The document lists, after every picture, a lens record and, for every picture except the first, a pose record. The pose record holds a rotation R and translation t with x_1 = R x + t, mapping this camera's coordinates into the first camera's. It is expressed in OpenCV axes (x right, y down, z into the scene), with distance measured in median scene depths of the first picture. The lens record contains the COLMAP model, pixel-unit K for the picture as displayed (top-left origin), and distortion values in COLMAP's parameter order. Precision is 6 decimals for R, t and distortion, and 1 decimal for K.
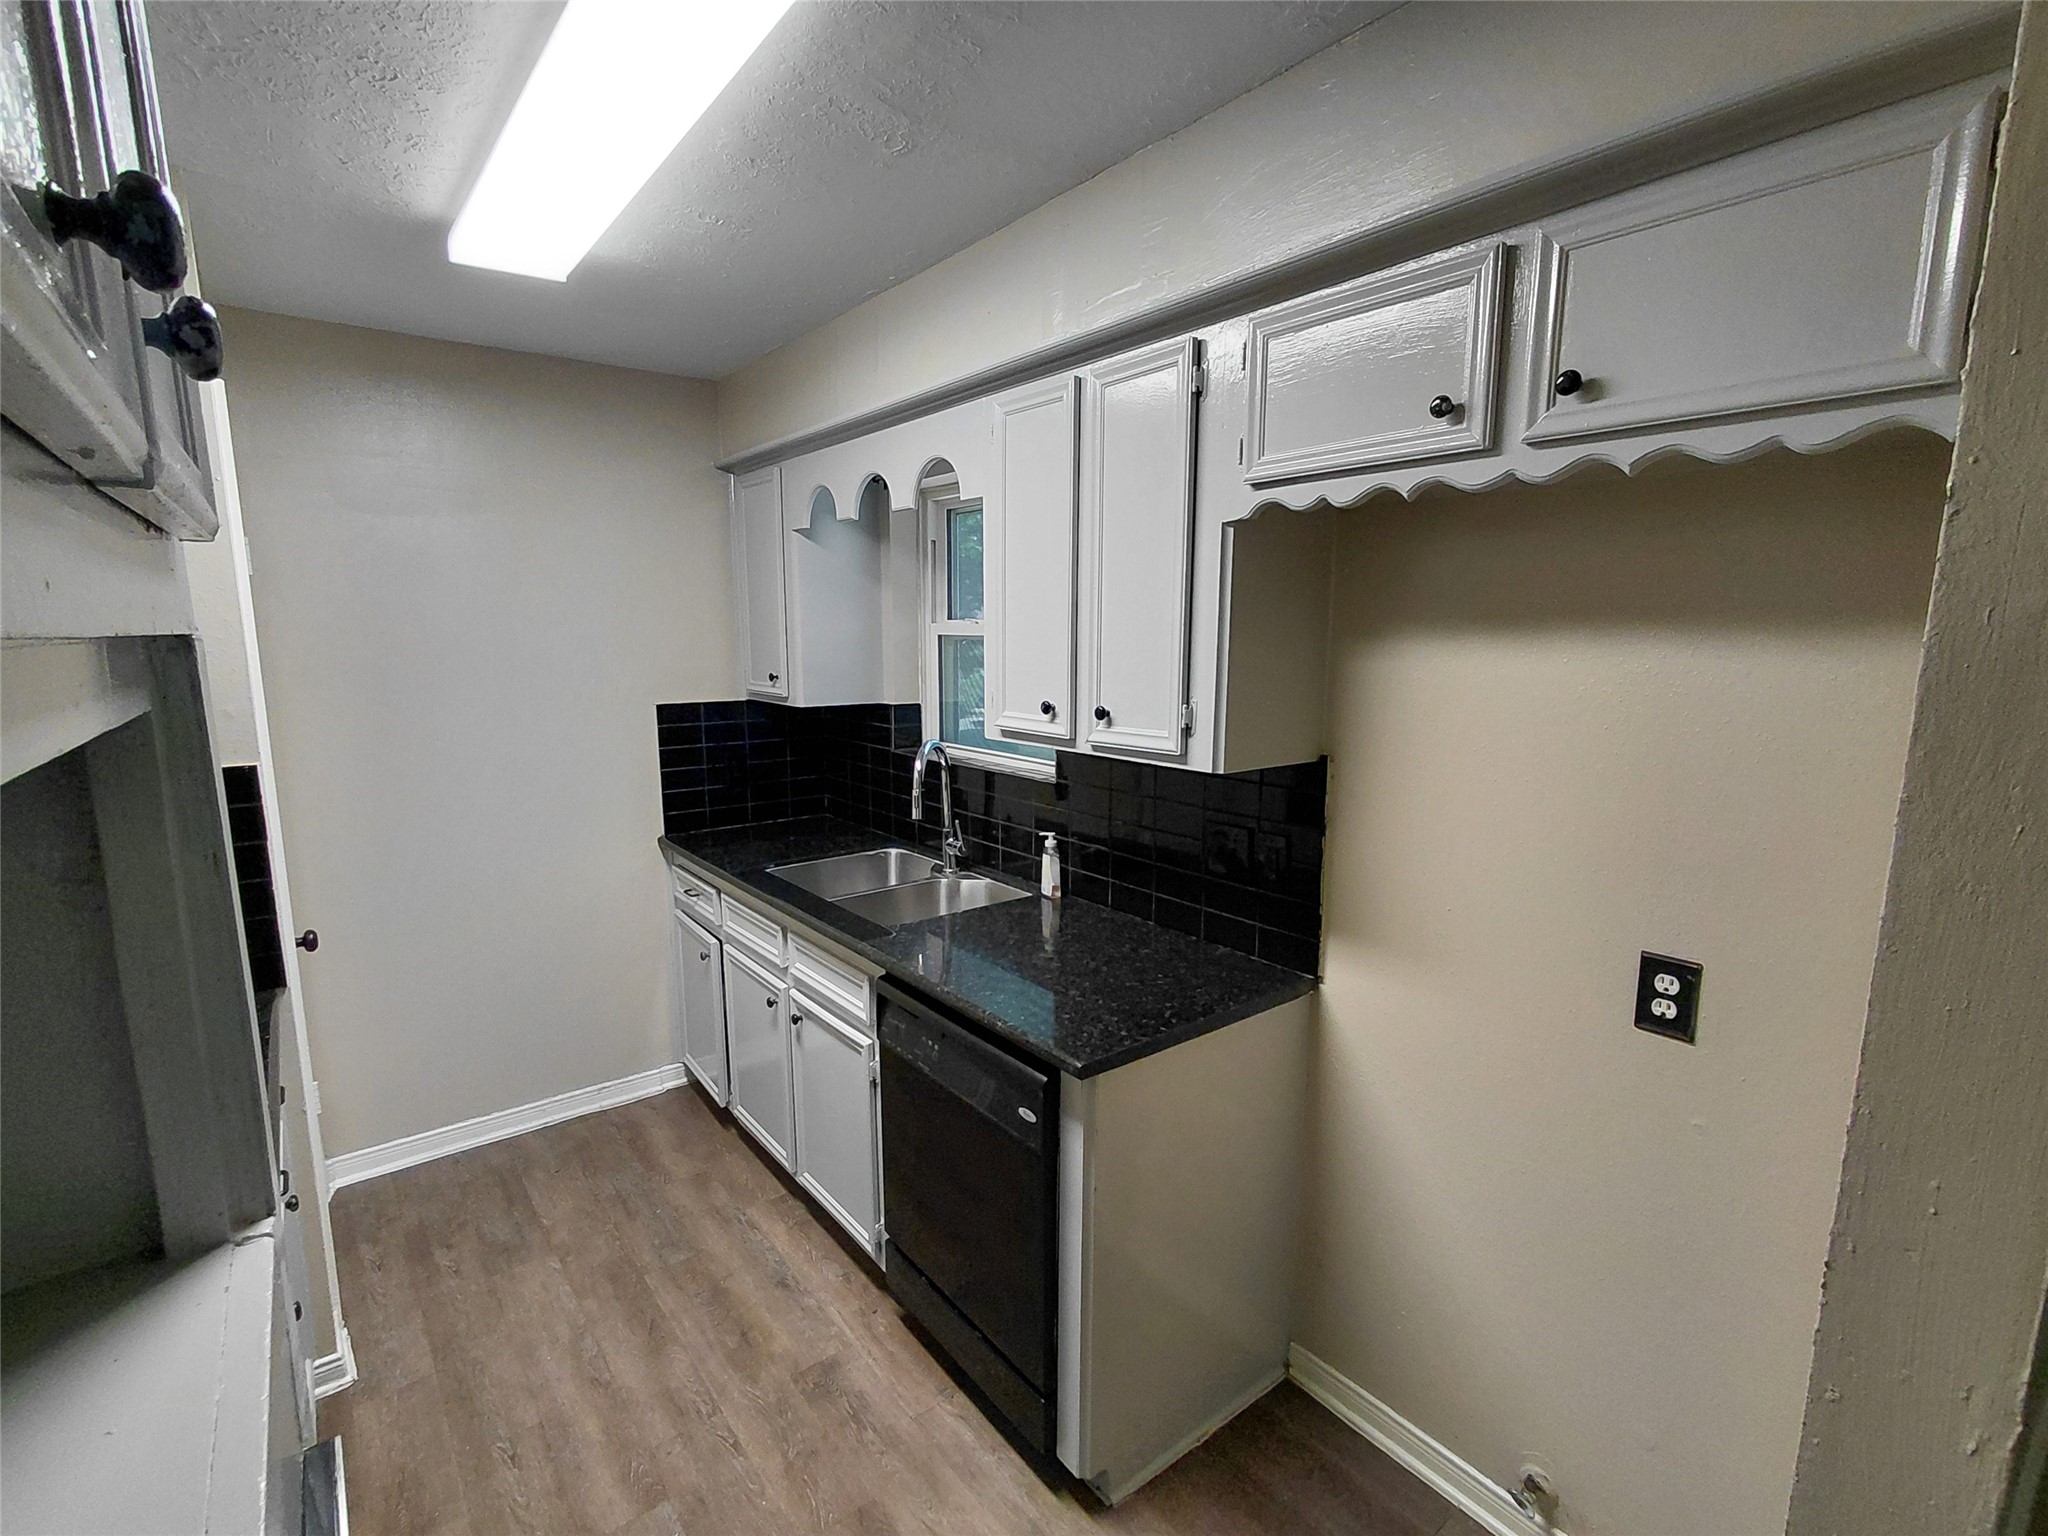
lens RADIAL K [[950.4, 0, 1020.0], [0, 950.4, 794.9], [0, 0, 1]] dist [0.004629, -0.000226]
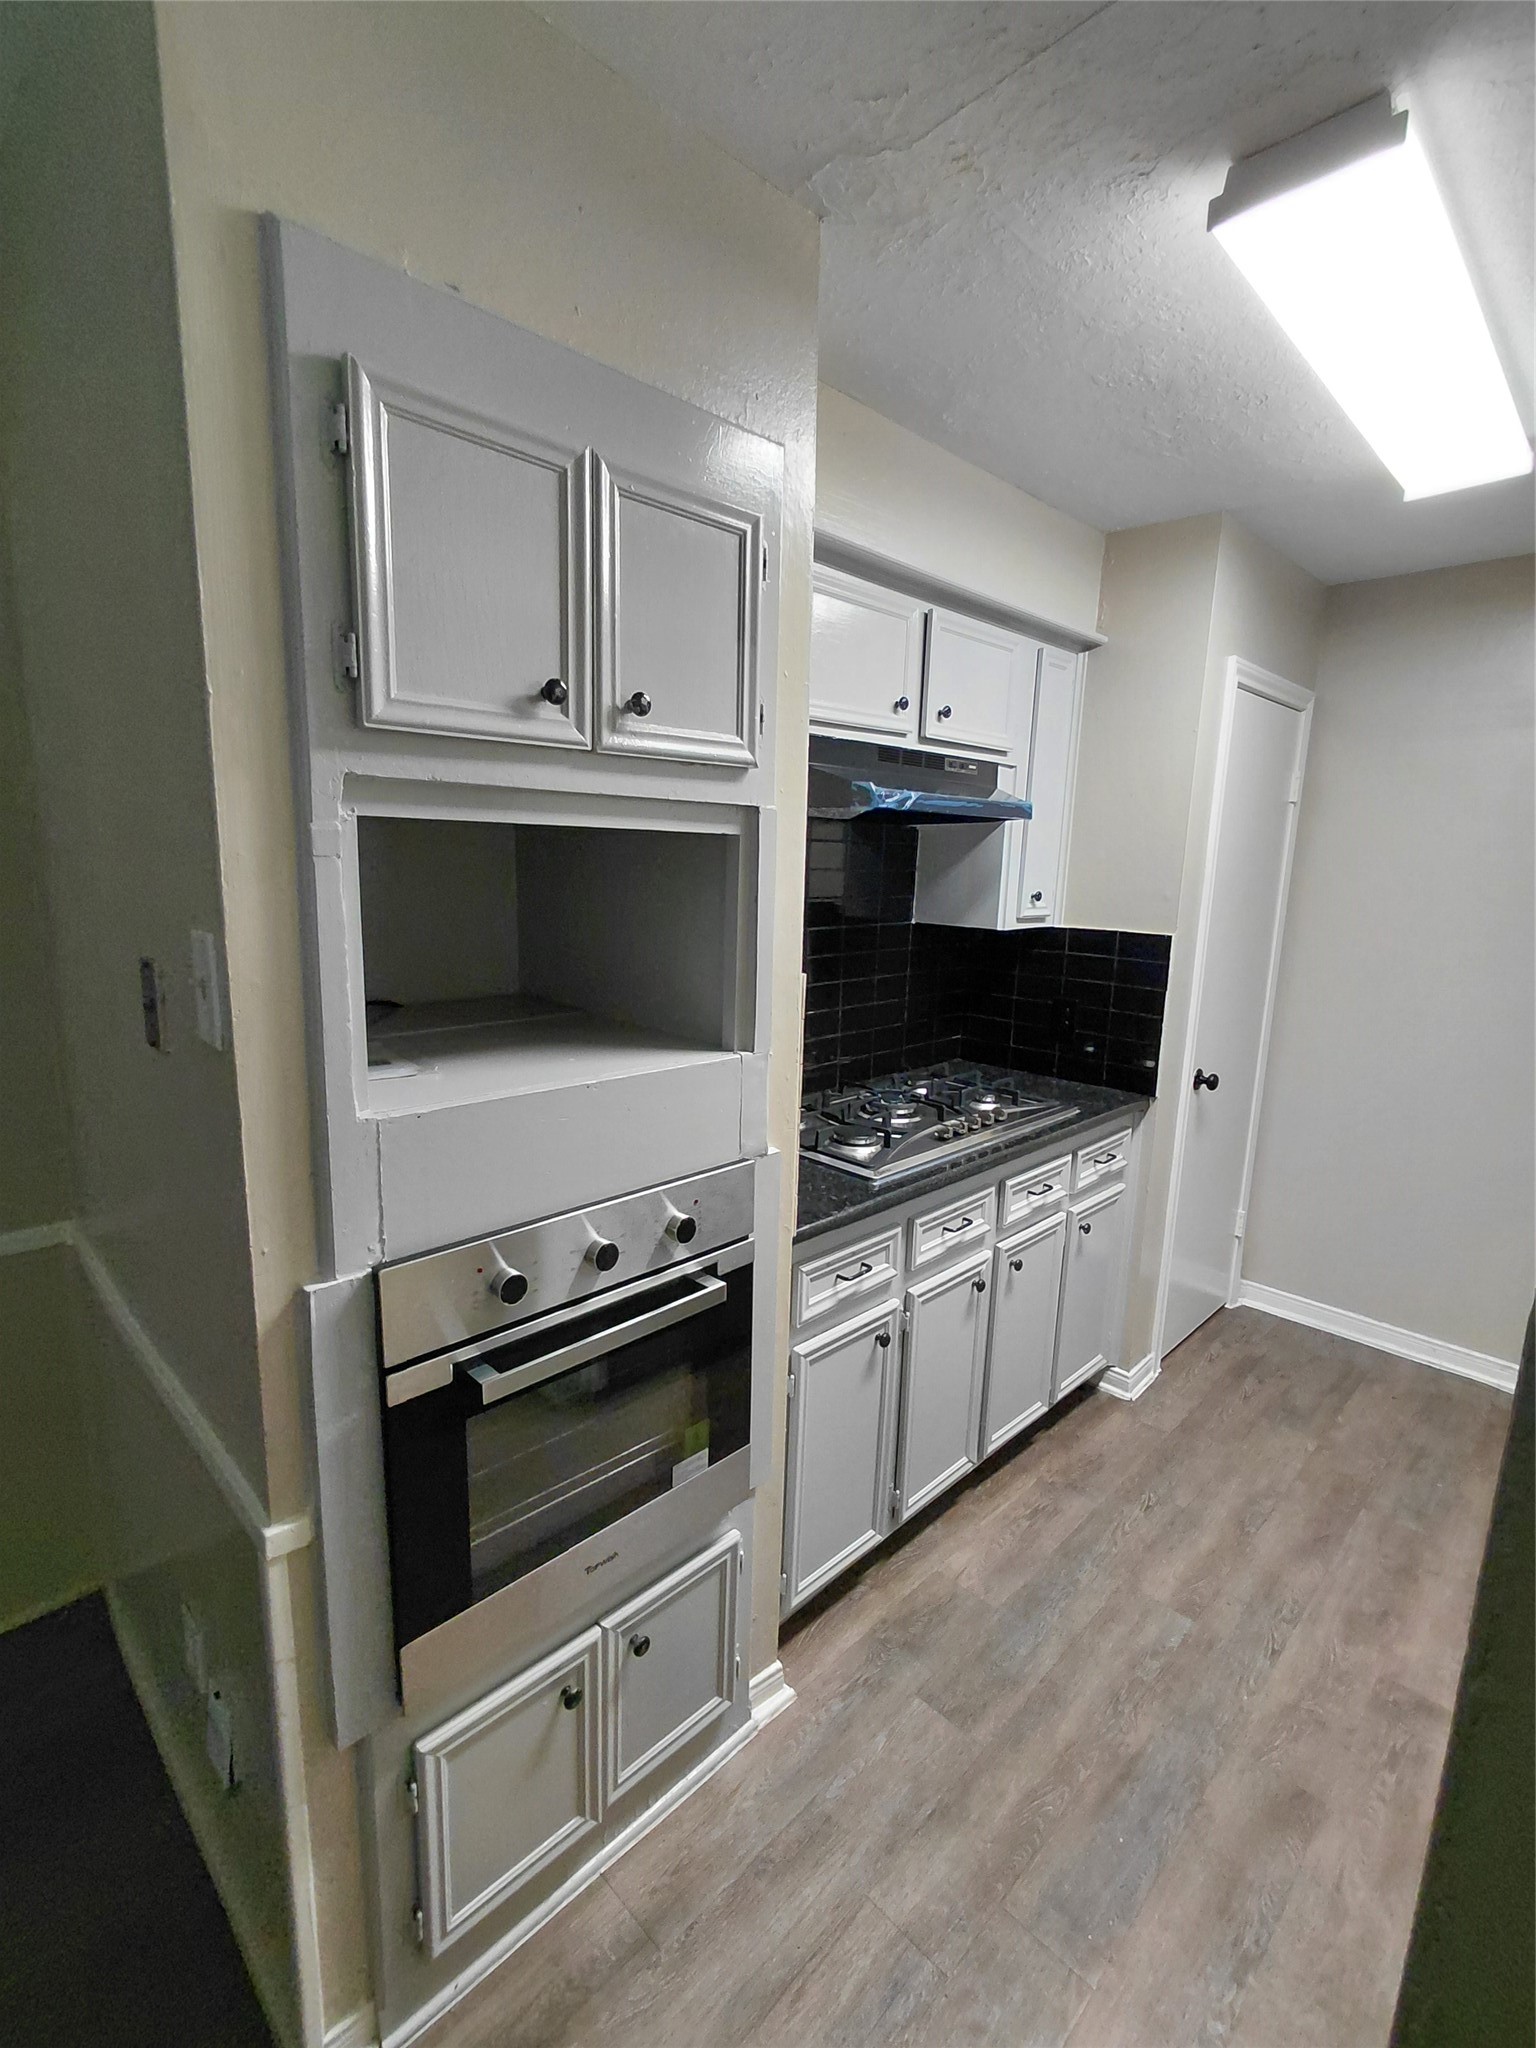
lens RADIAL K [[950.4, 0, 756.2], [0, 950.4, 1036.7], [0, 0, 1]] dist [0.004629, -0.000226]
pose [[0.122177, 0.194483, -0.973267, 0.387788], [-0.199413, 0.965427, 0.167883, -0.001811], [0.972269, 0.173571, 0.156735, 0.159136]]
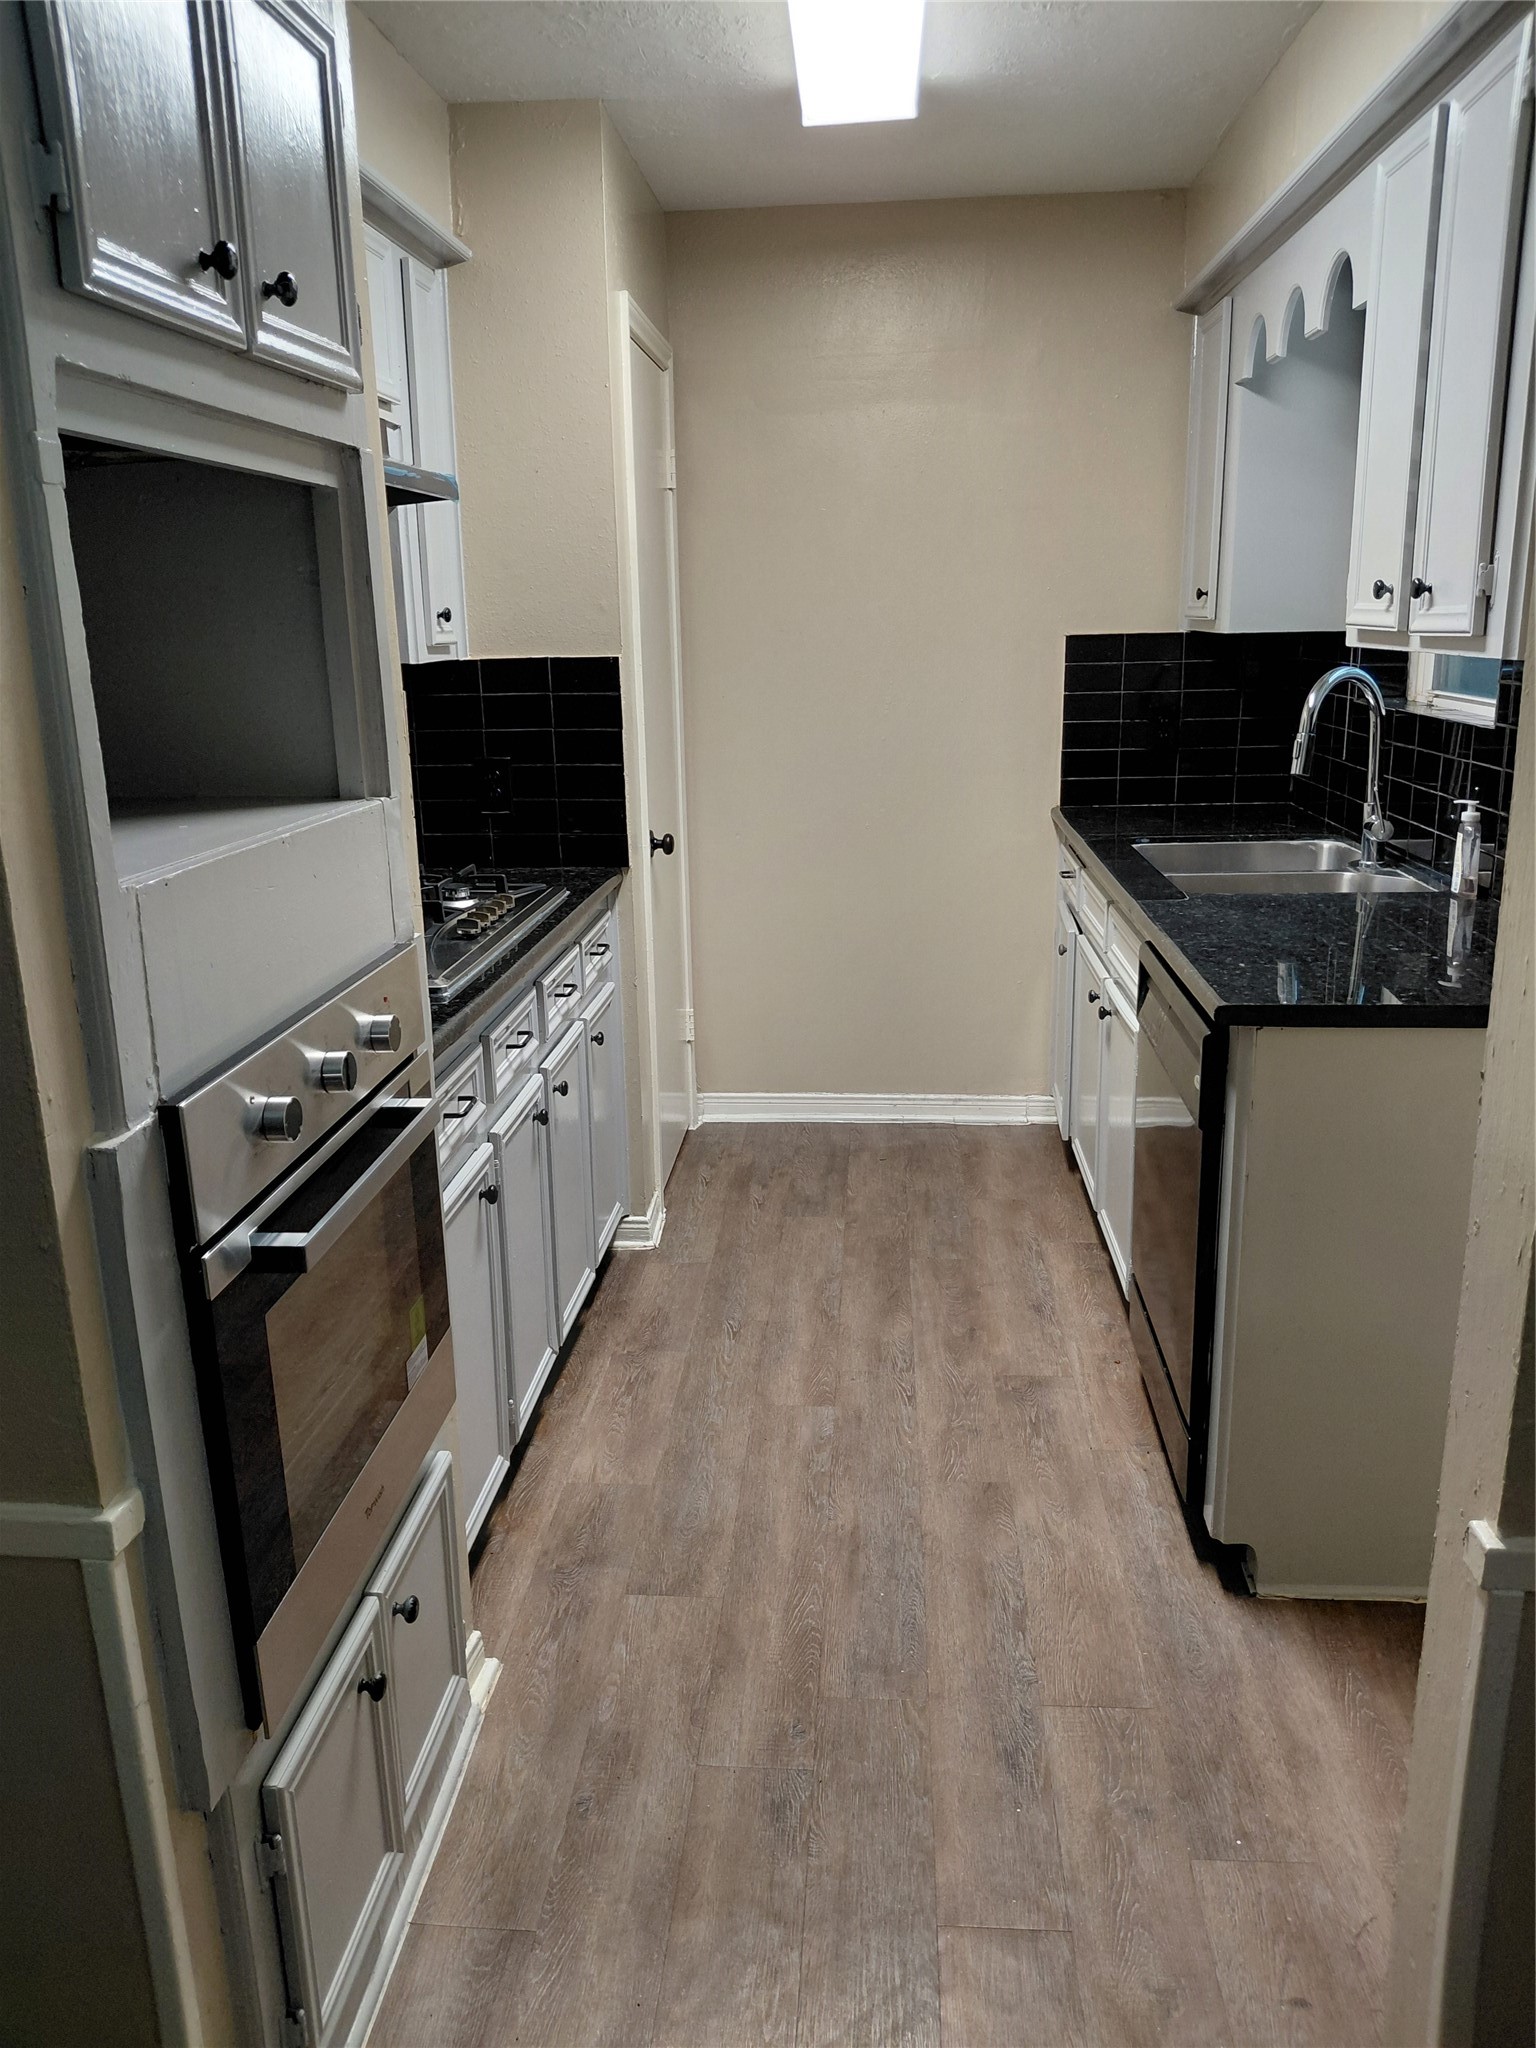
lens RADIAL K [[1502.5, 0, 748.7], [0, 1502.5, 1022.2], [0, 0, 1]] dist [0.055036, -0.065661]
pose [[0.731698, 0.162811, -0.661899, 0.410390], [-0.096516, 0.986018, 0.135843, 0.101783], [0.674761, -0.035513, 0.737182, -0.159301]]
